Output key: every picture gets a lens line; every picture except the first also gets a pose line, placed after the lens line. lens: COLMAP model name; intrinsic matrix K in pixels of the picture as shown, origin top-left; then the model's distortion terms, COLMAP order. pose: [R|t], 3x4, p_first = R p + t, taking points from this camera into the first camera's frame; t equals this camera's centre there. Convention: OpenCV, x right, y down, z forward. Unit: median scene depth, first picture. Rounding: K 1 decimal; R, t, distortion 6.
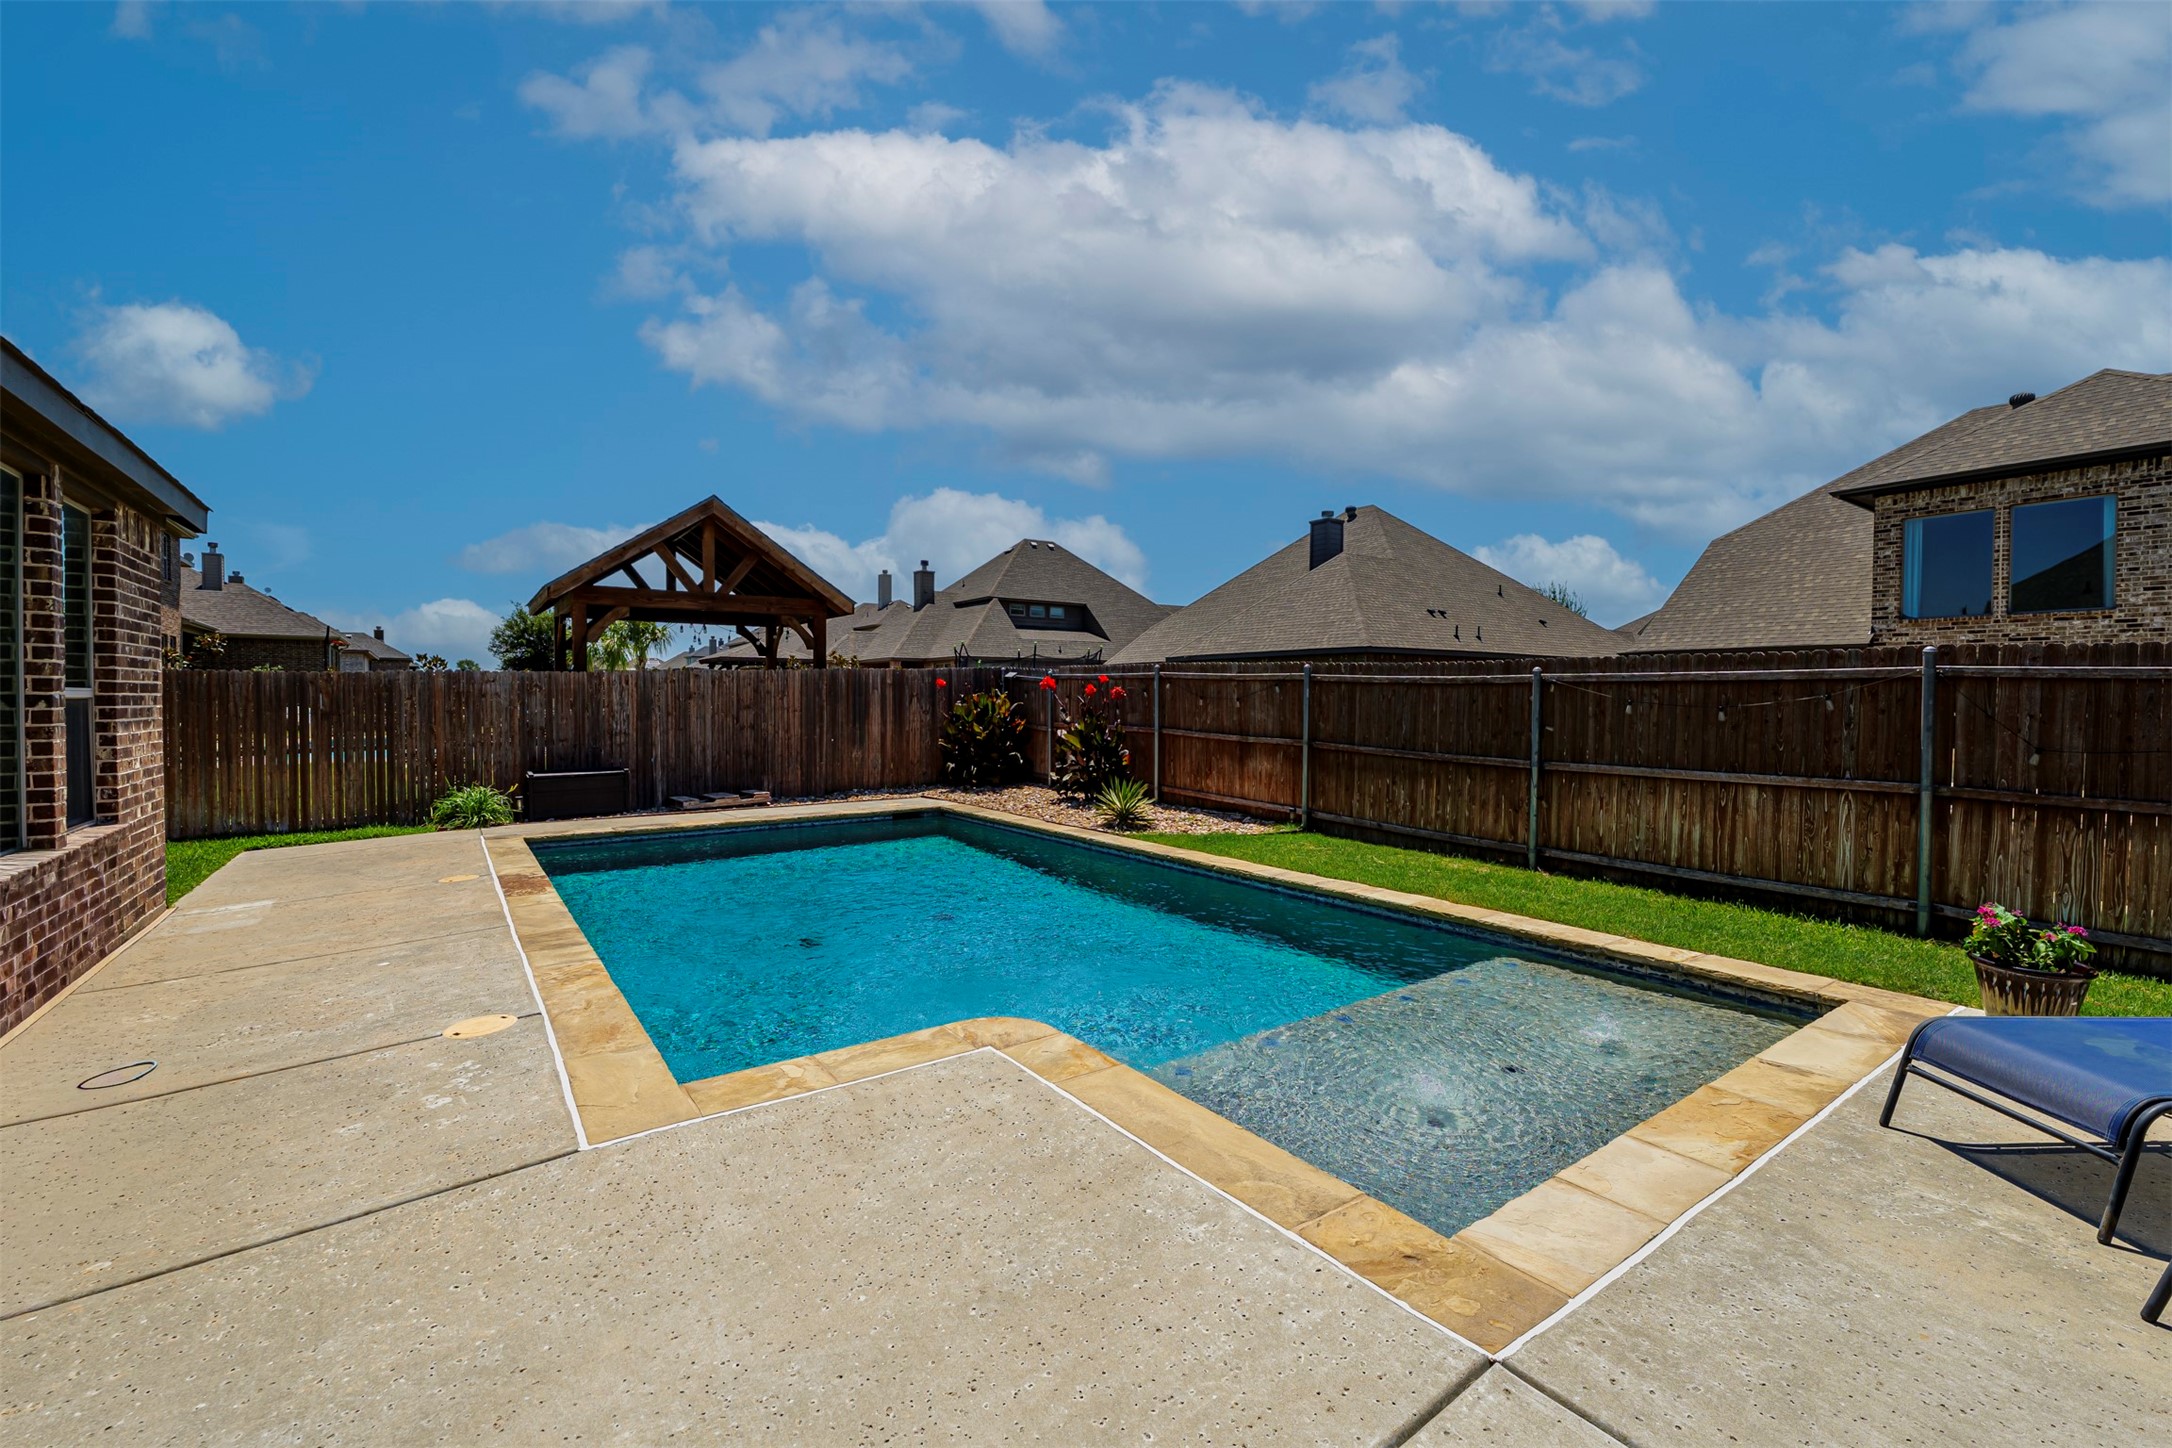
lens RADIAL K [[913.4, 0, 1059.1], [0, 913.4, 714.5], [0, 0, 1]] dist [0.001488, -0.000530]
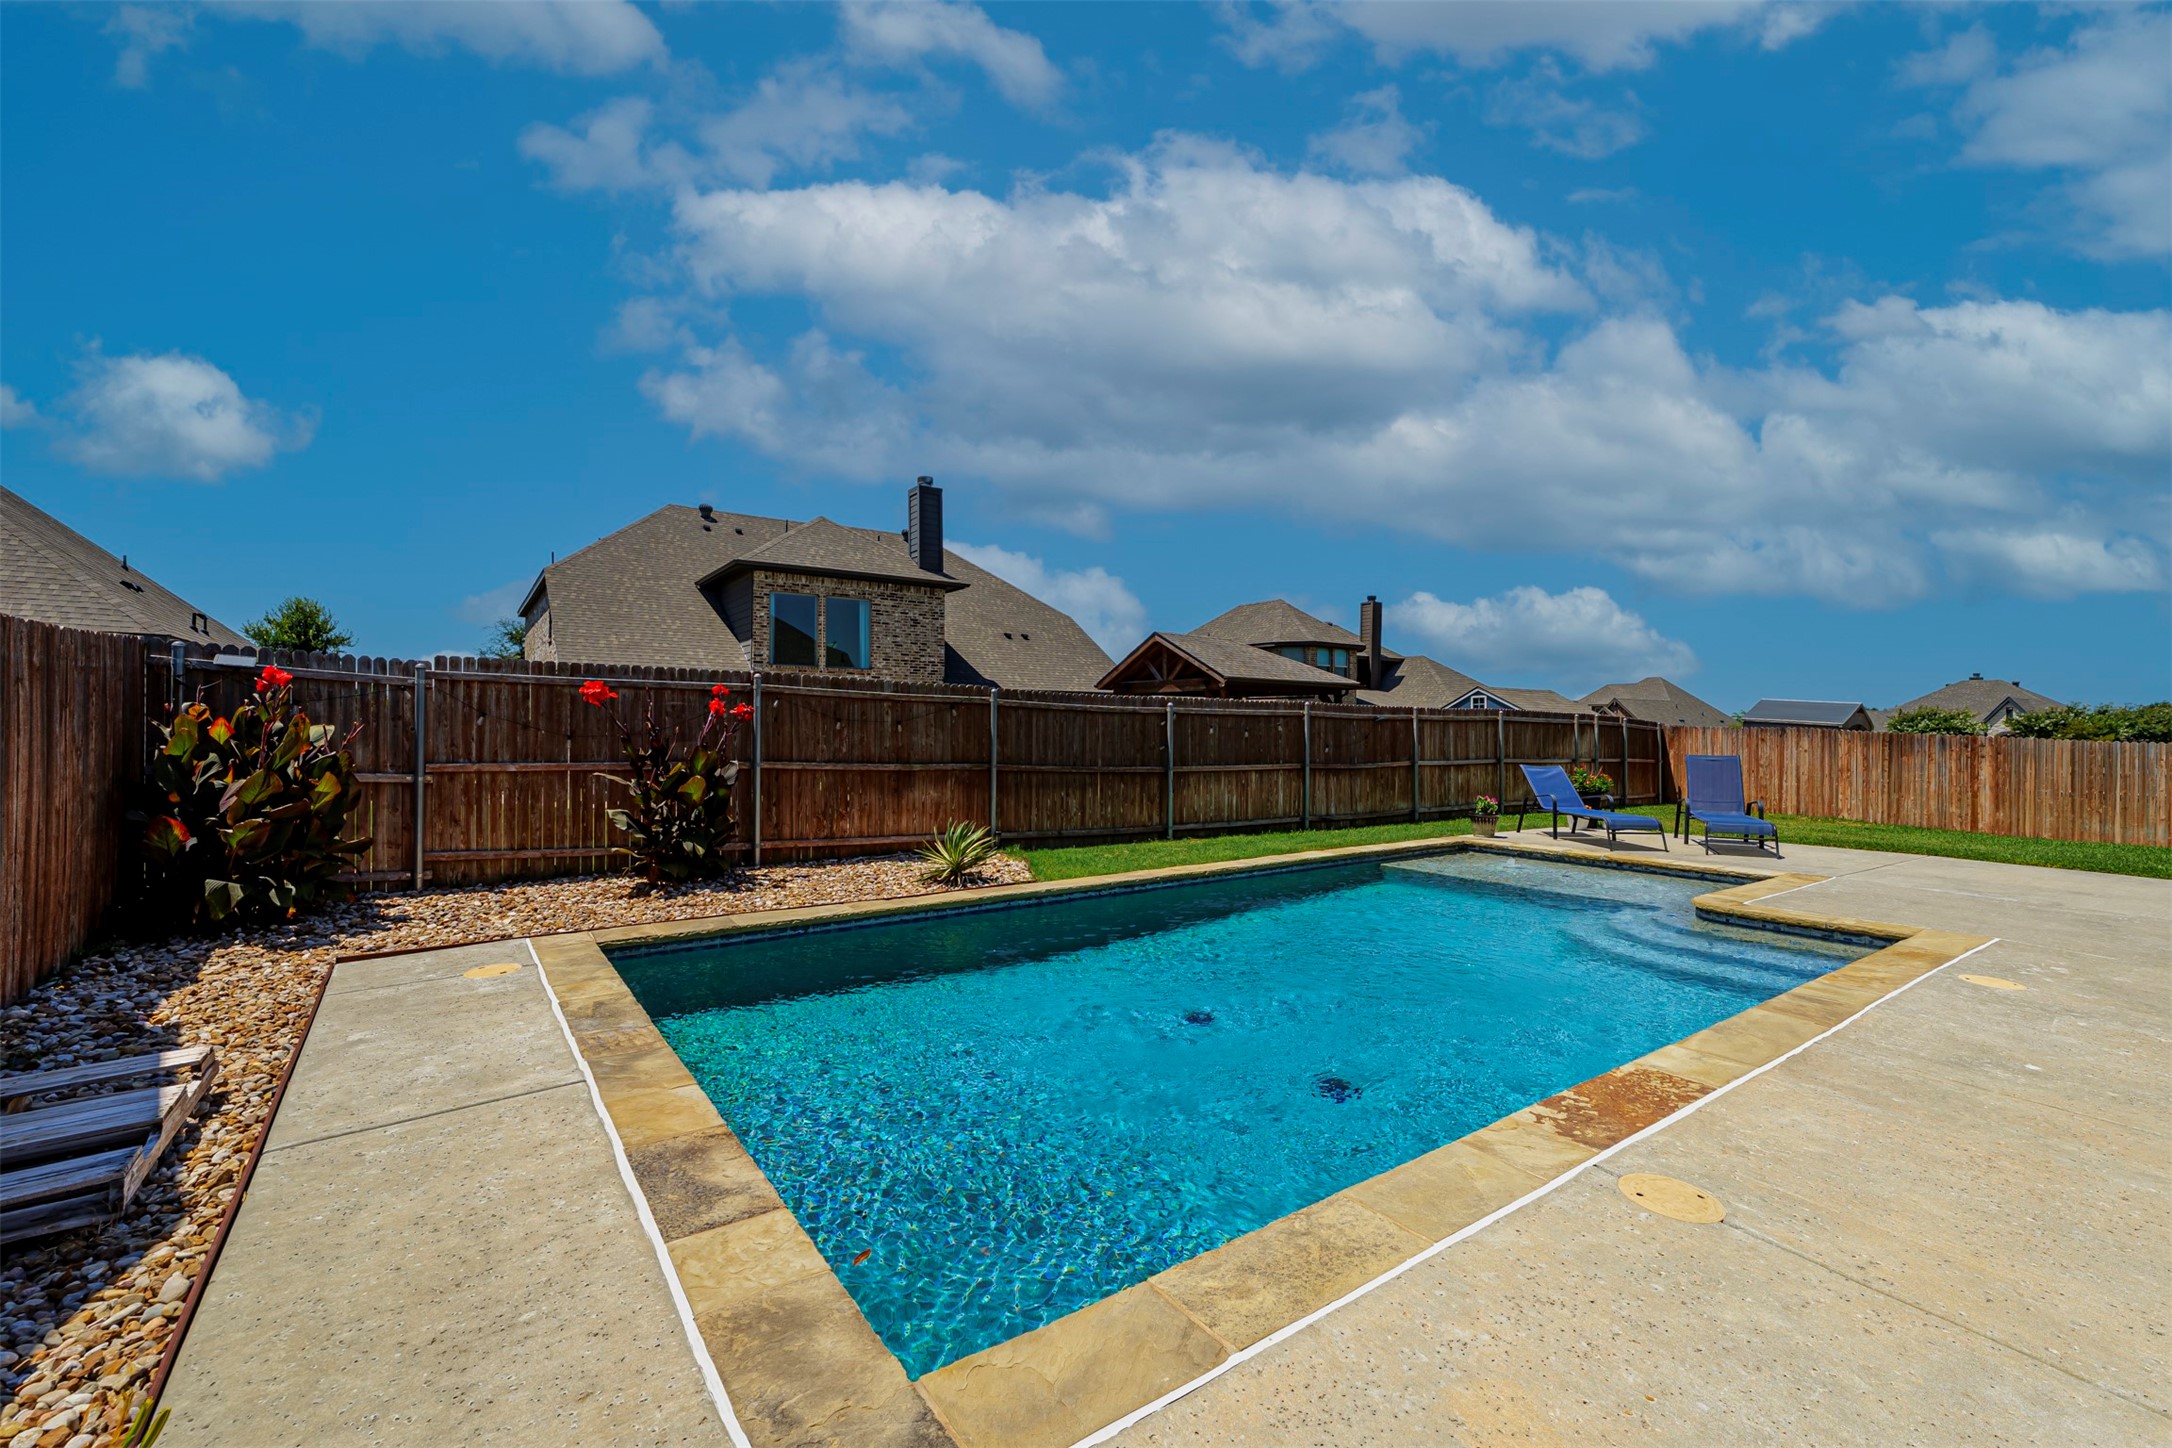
lens RADIAL K [[913.4, 0, 1100.5], [0, 913.4, 727.8], [0, 0, 1]] dist [0.001488, -0.000530]
pose [[-0.020321, -0.001861, 0.999792, -0.649467], [0.011055, 0.999937, 0.002086, -0.010835], [-0.999732, 0.011095, -0.020300, 0.784027]]
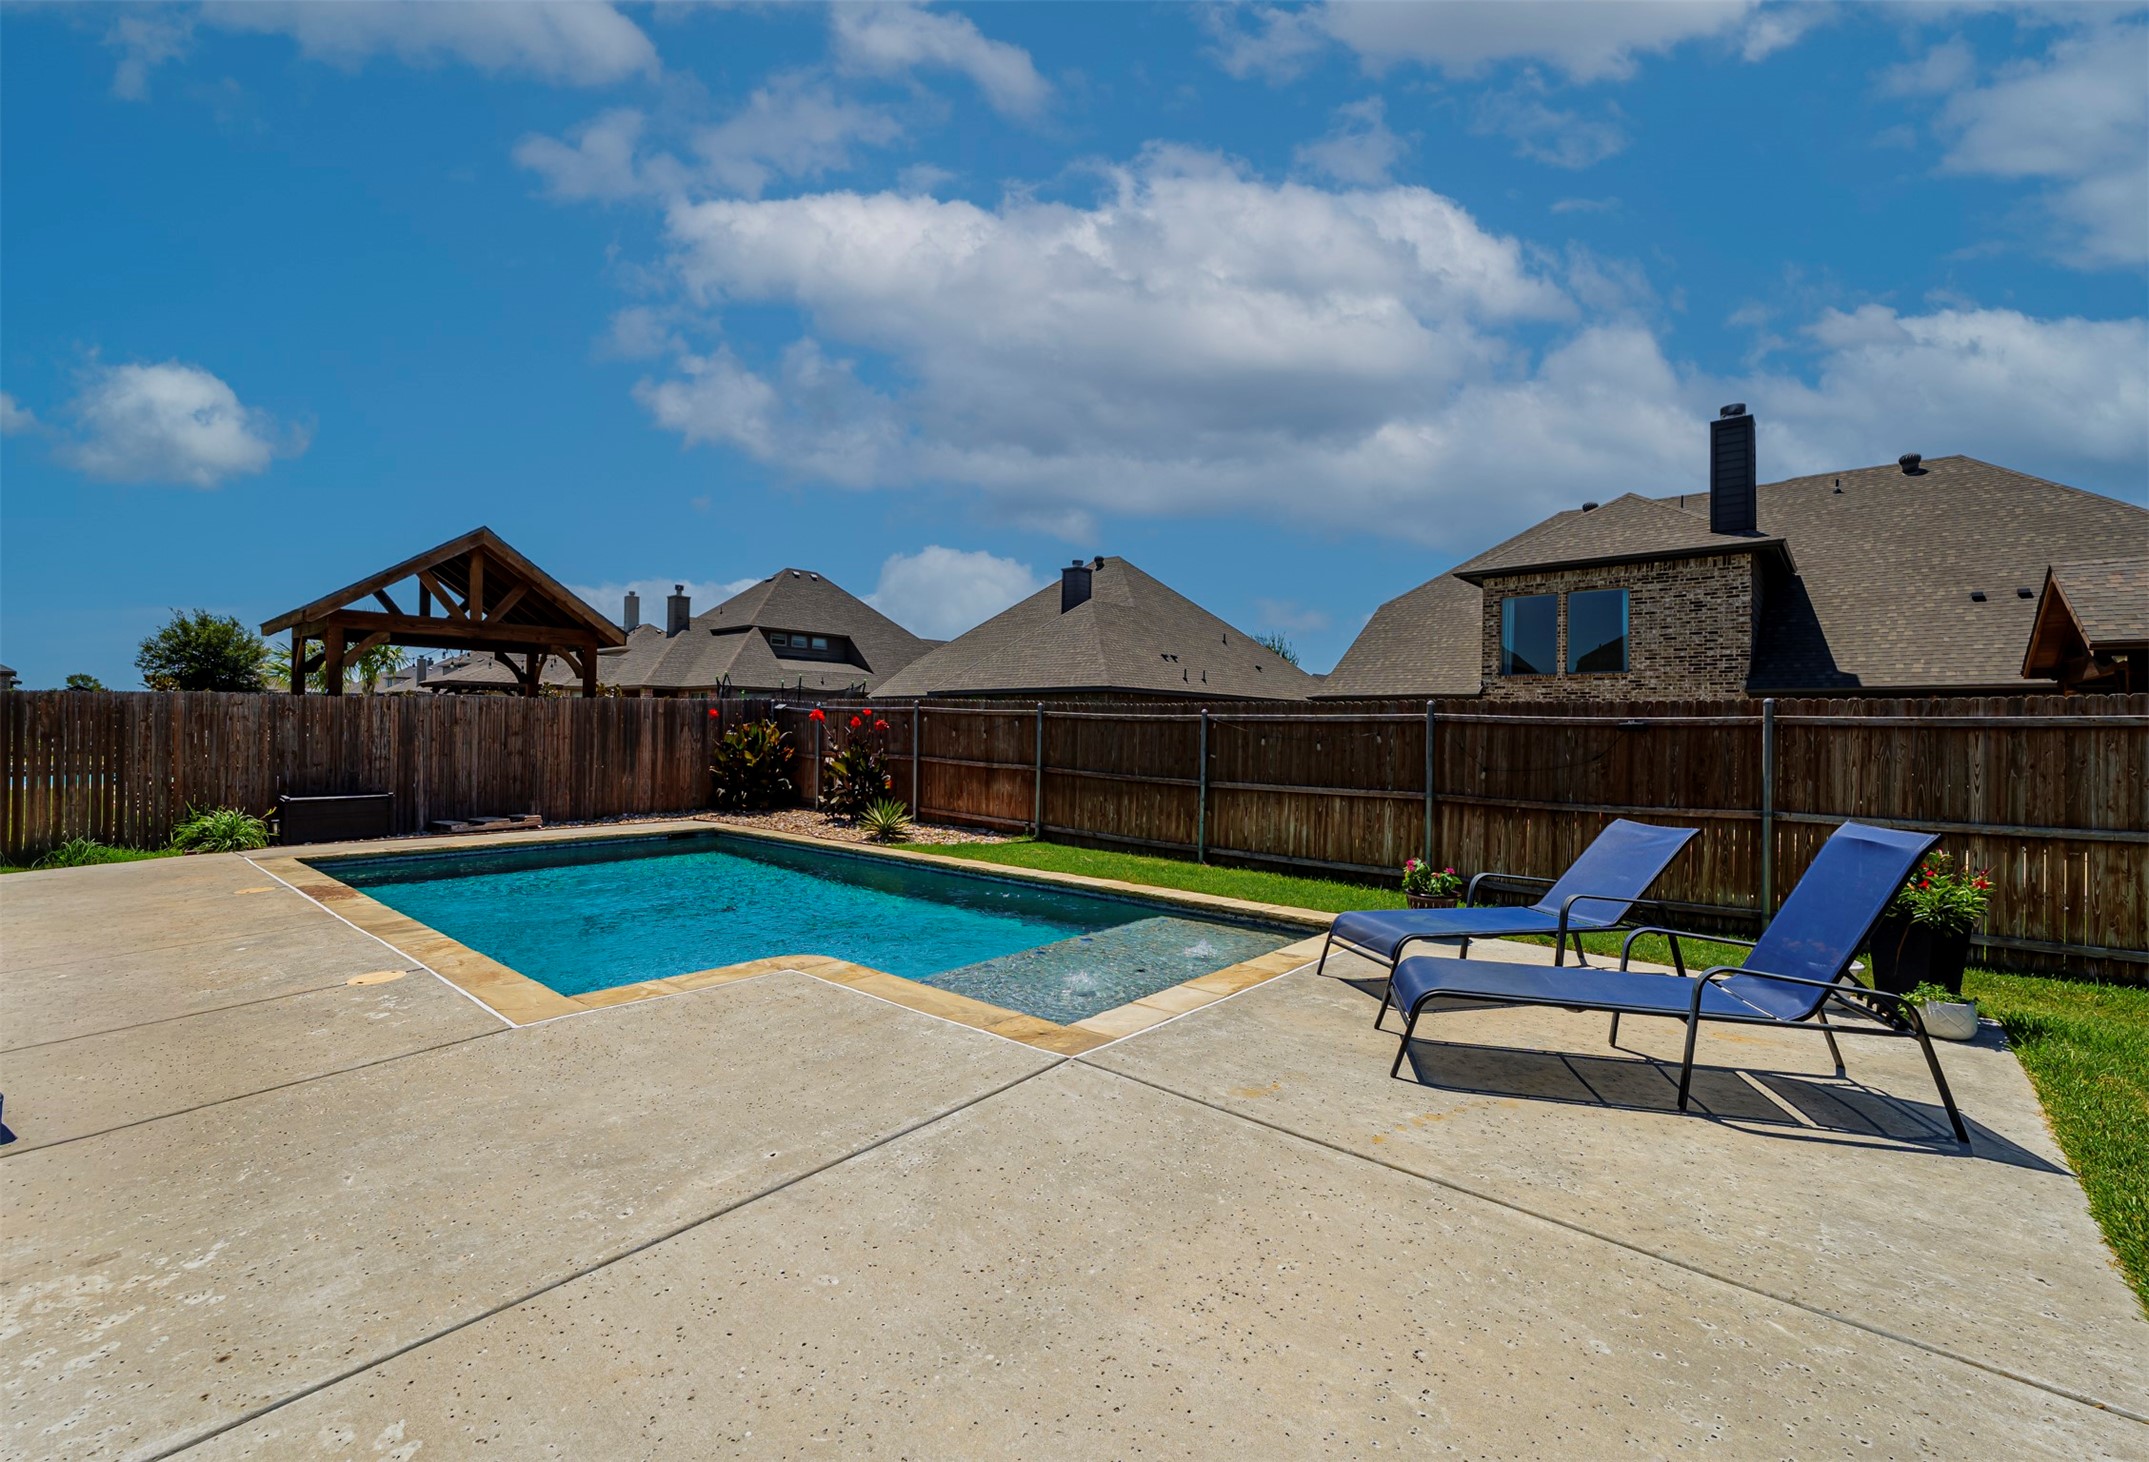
lens RADIAL K [[927.1, 0, 1035.6], [0, 927.1, 731.5], [0, 0, 1]] dist [-0.000640, -0.000243]
pose [[0.973461, 0.011712, 0.228552, -0.012404], [-0.007756, 0.999804, -0.018203, 0.004407], [-0.228720, 0.015947, 0.973362, -0.166232]]
